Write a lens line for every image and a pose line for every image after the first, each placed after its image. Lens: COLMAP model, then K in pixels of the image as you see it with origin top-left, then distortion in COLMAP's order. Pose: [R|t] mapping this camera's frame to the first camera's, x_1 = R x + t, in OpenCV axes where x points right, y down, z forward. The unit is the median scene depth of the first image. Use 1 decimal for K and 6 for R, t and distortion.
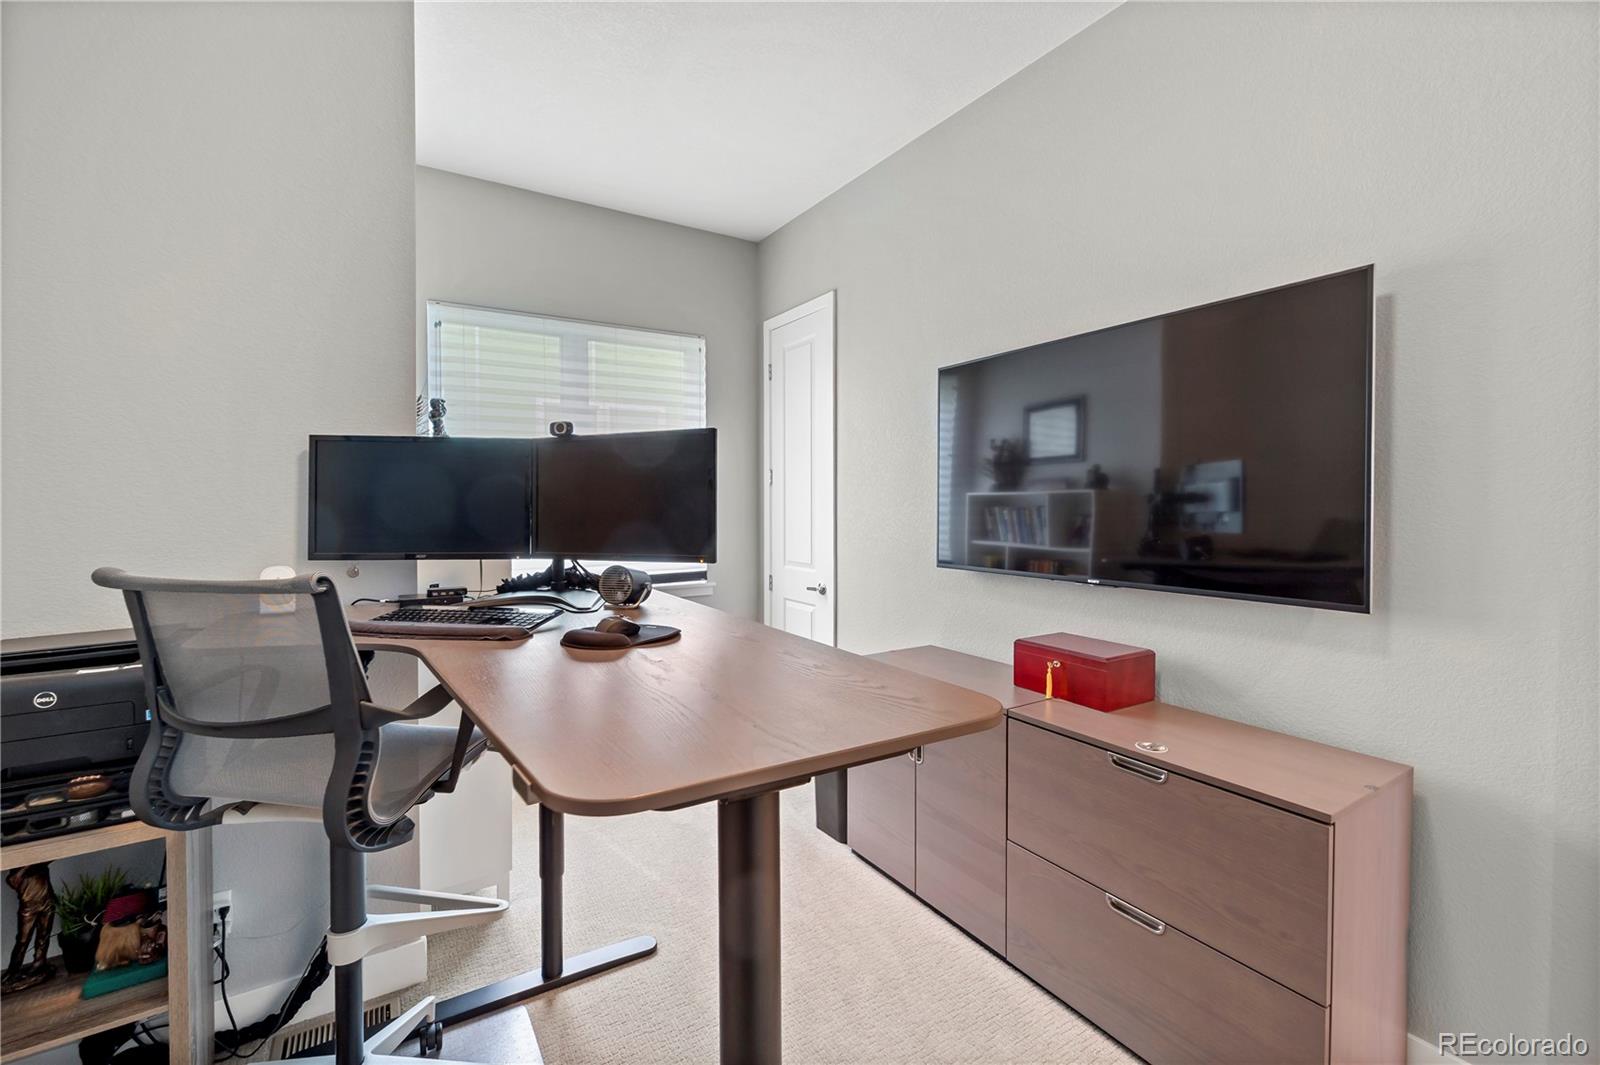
lens RADIAL K [[687.4, 0, 786.6], [0, 687.4, 512.0], [0, 0, 1]] dist [0.000223, 0.000027]
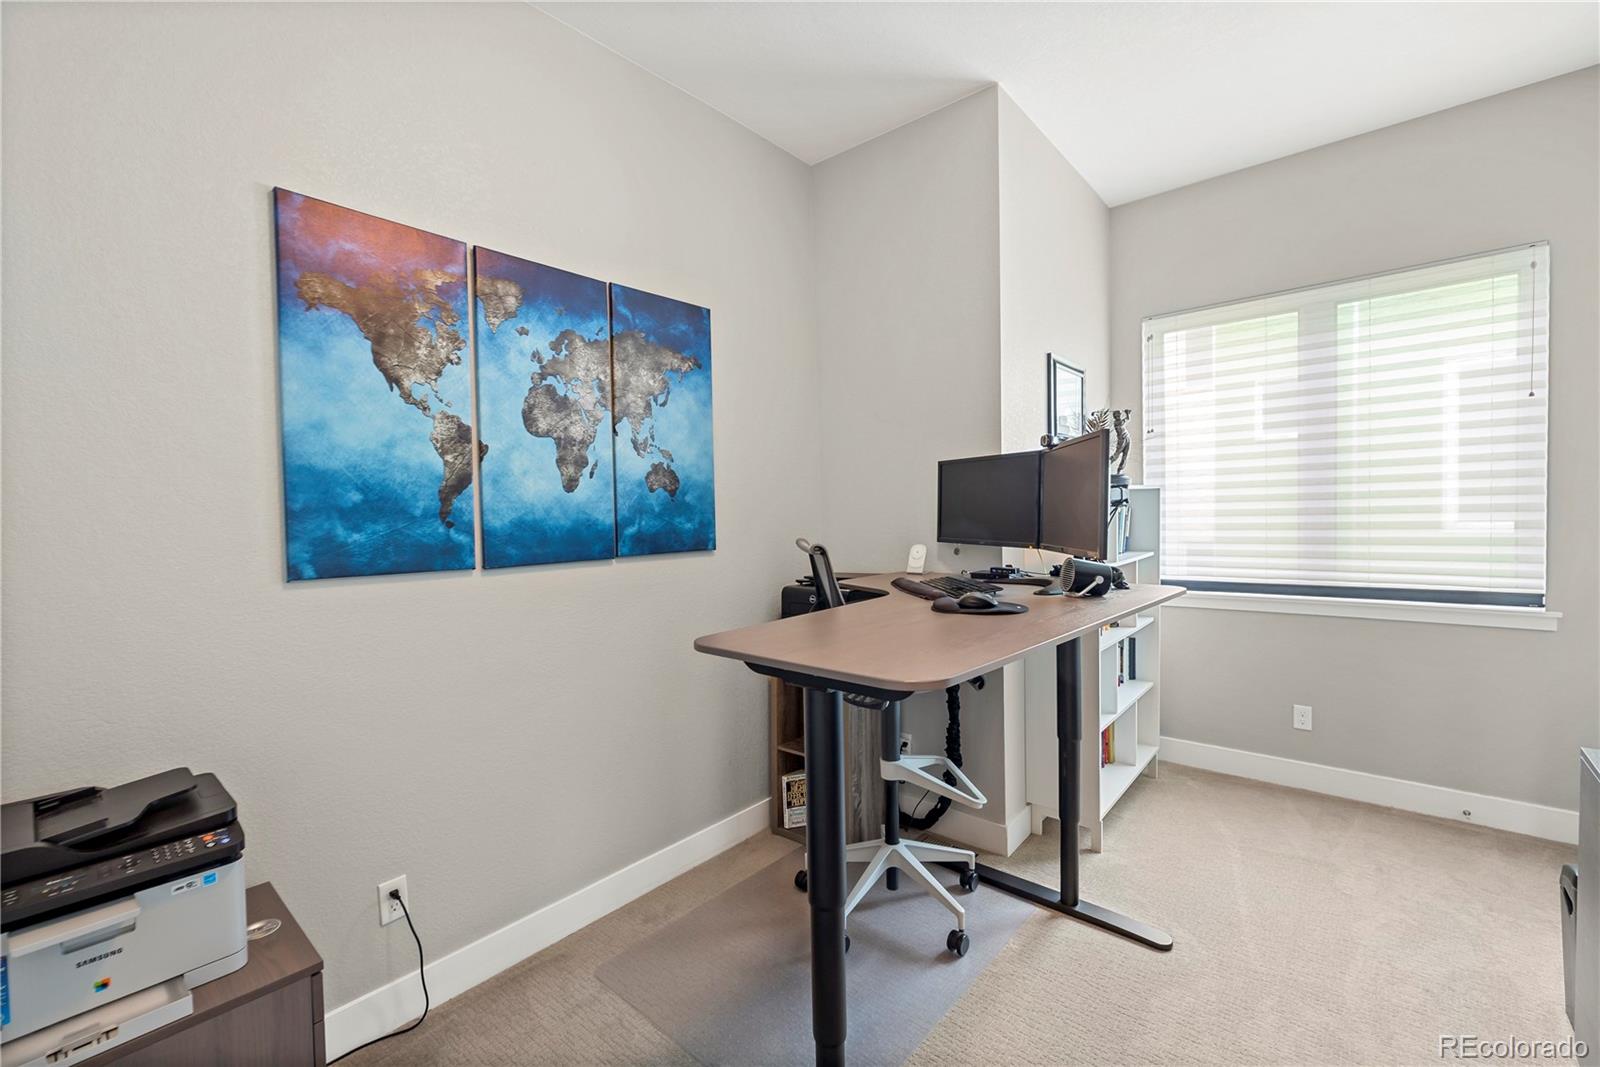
lens RADIAL K [[666.2, 0, 800.0], [0, 666.2, 533.5], [0, 0, 1]] dist [-0.001706, -0.000084]
pose [[0.292601, 0.025001, -0.955908, 0.622594], [0.008864, 0.999544, 0.028856, 0.003765], [0.956193, -0.016916, 0.292246, 0.256333]]
